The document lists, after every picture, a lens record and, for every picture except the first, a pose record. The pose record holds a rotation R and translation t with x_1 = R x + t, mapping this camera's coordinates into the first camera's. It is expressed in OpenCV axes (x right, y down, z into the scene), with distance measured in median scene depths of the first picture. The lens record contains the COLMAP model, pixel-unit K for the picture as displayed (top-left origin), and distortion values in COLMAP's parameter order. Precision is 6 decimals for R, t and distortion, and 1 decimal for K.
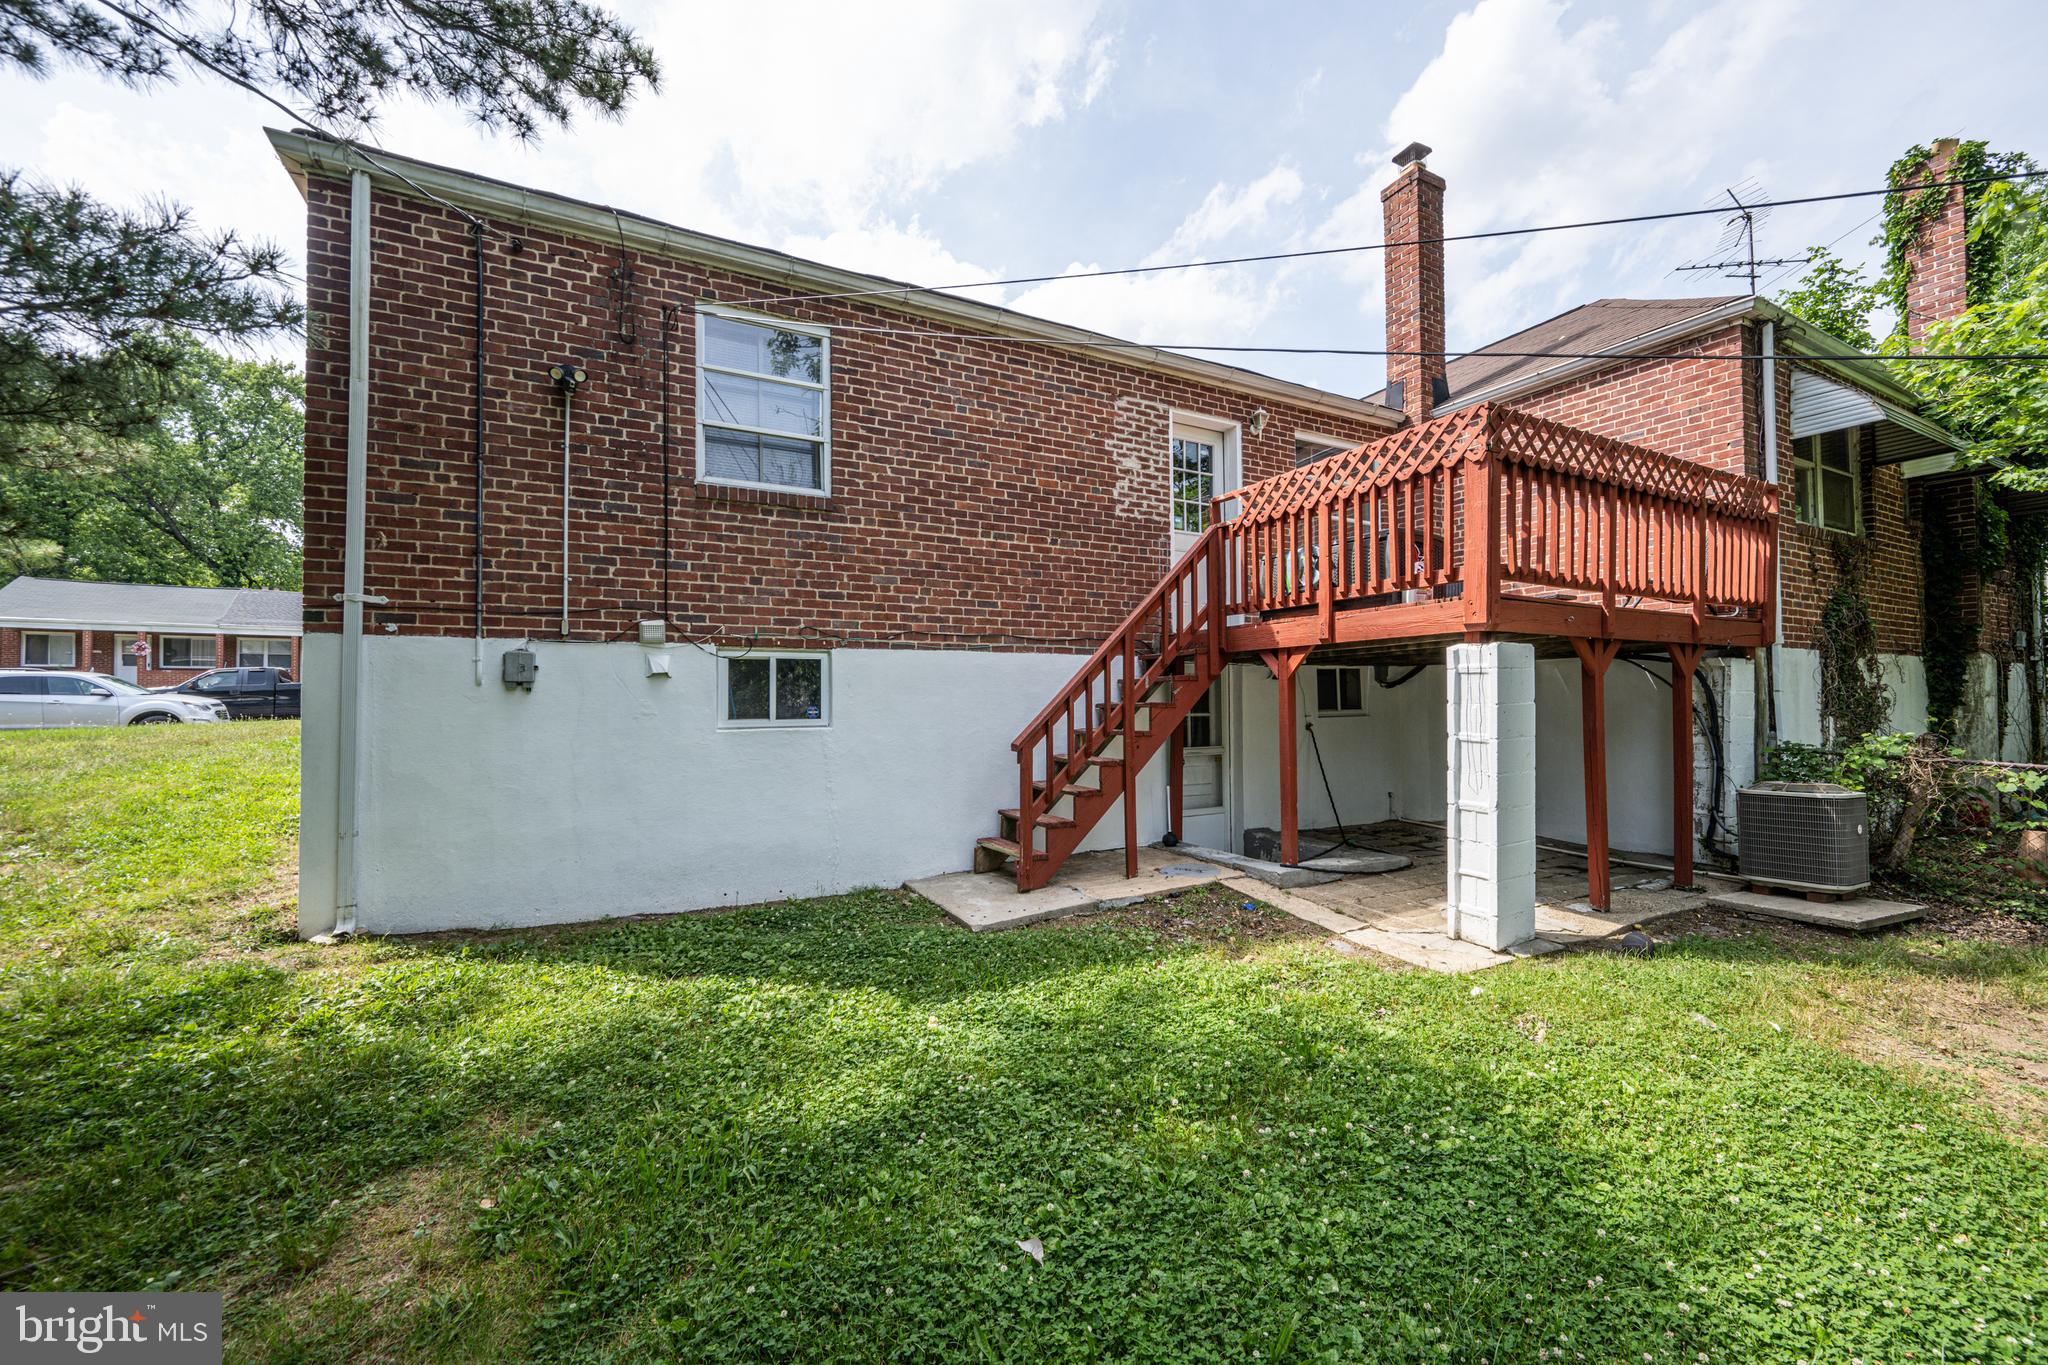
lens RADIAL K [[820.9, 0, 1029.6], [0, 820.9, 680.6], [0, 0, 1]] dist [-0.007116, 0.000854]
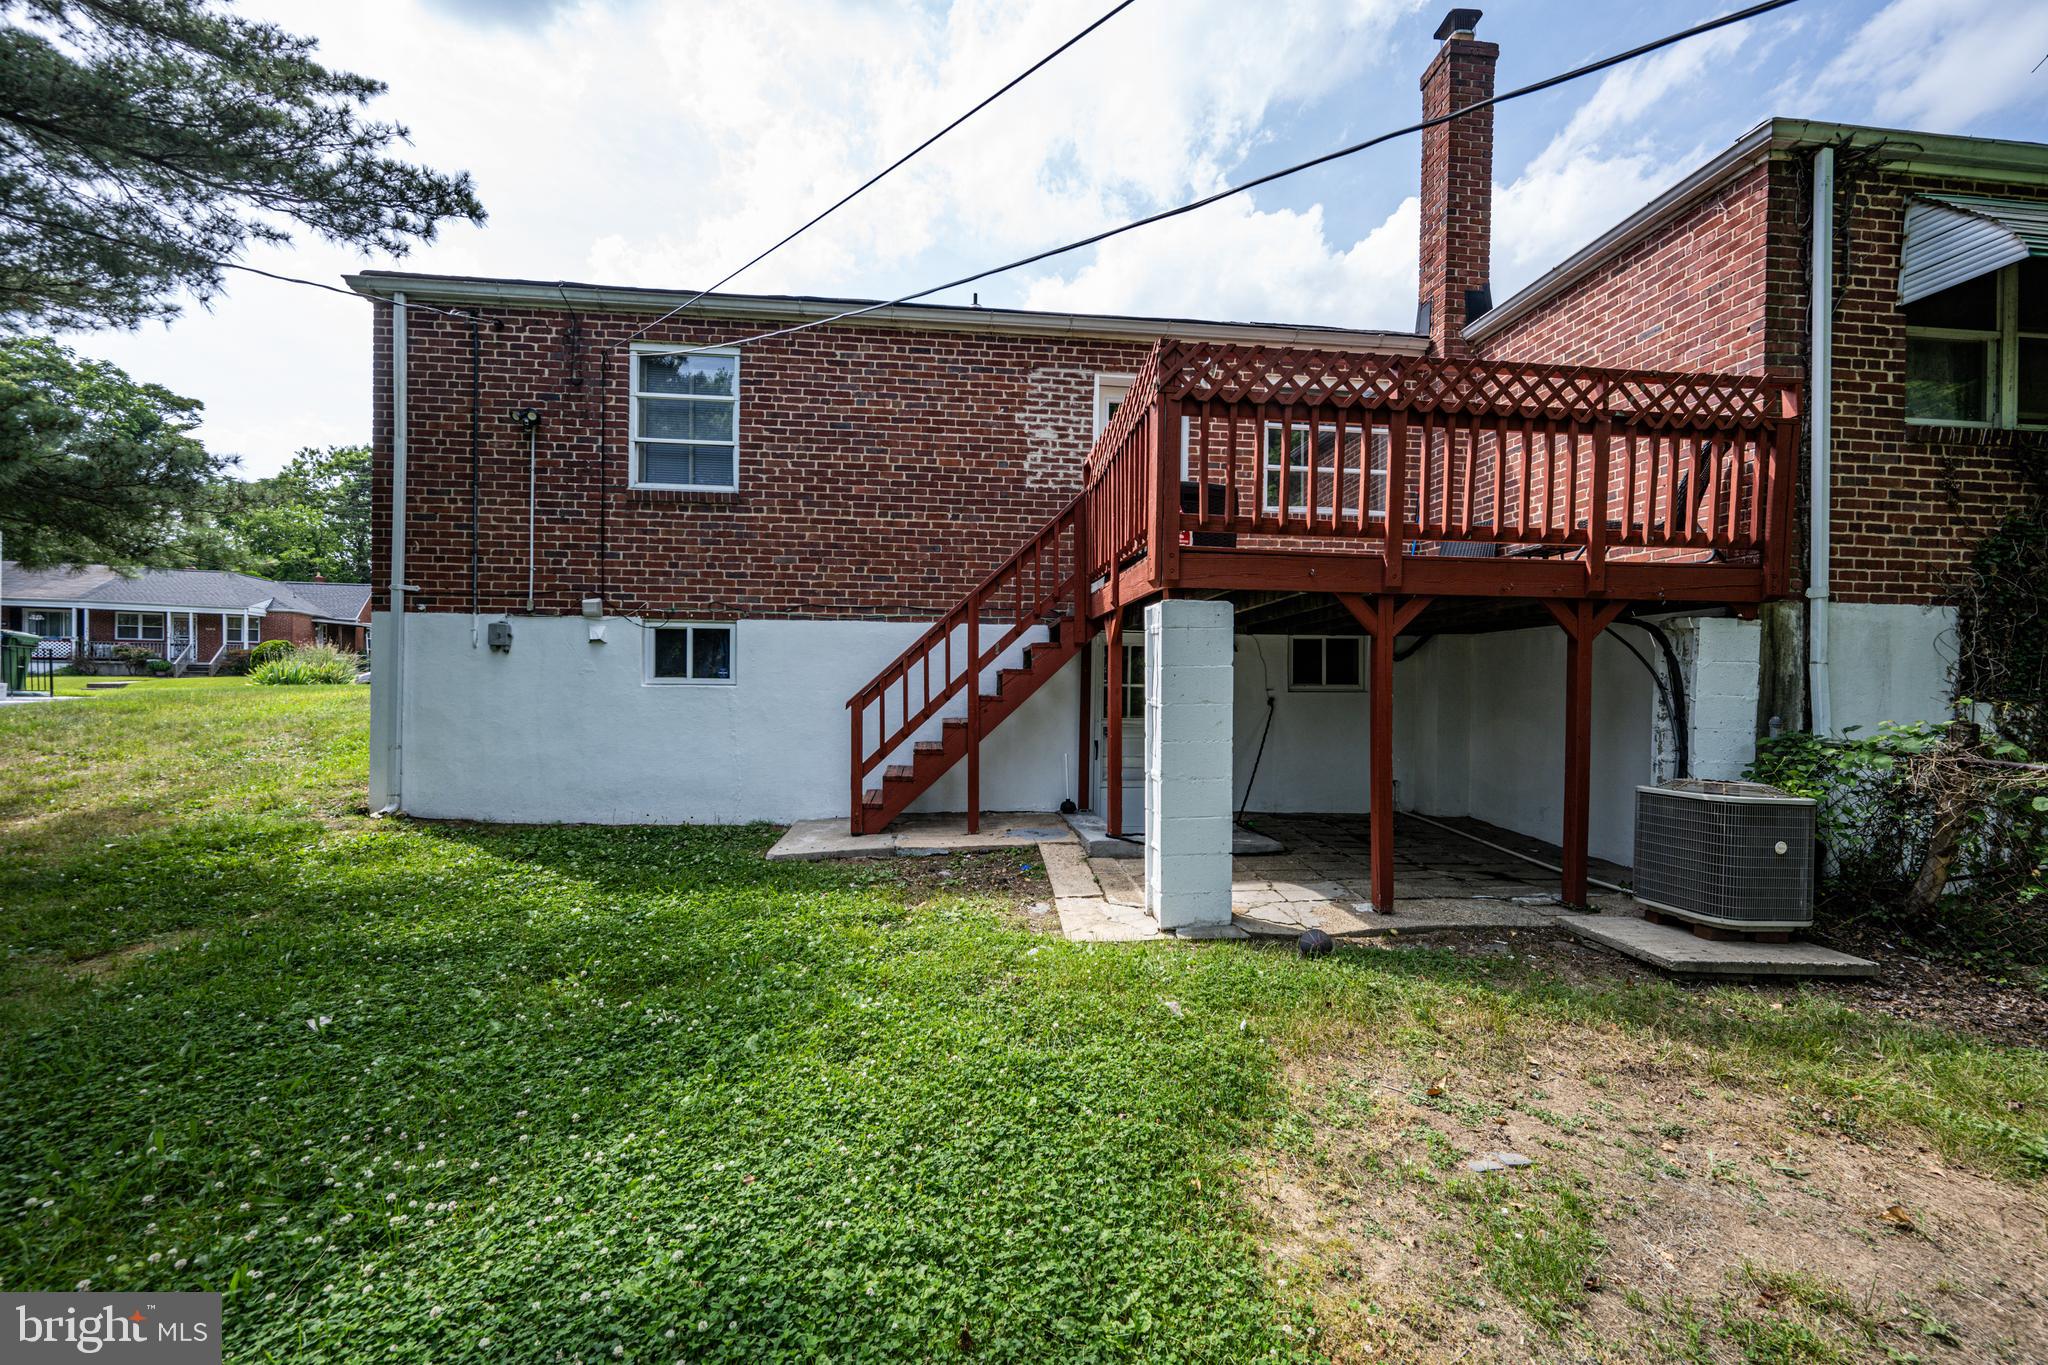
lens RADIAL K [[820.9, 0, 1016.2], [0, 820.9, 686.4], [0, 0, 1]] dist [-0.007116, 0.000854]
pose [[0.921031, 0.018396, -0.389055, 0.599749], [-0.007112, 0.999512, 0.030424, 0.018790], [0.389424, -0.025254, 0.920712, 0.058564]]
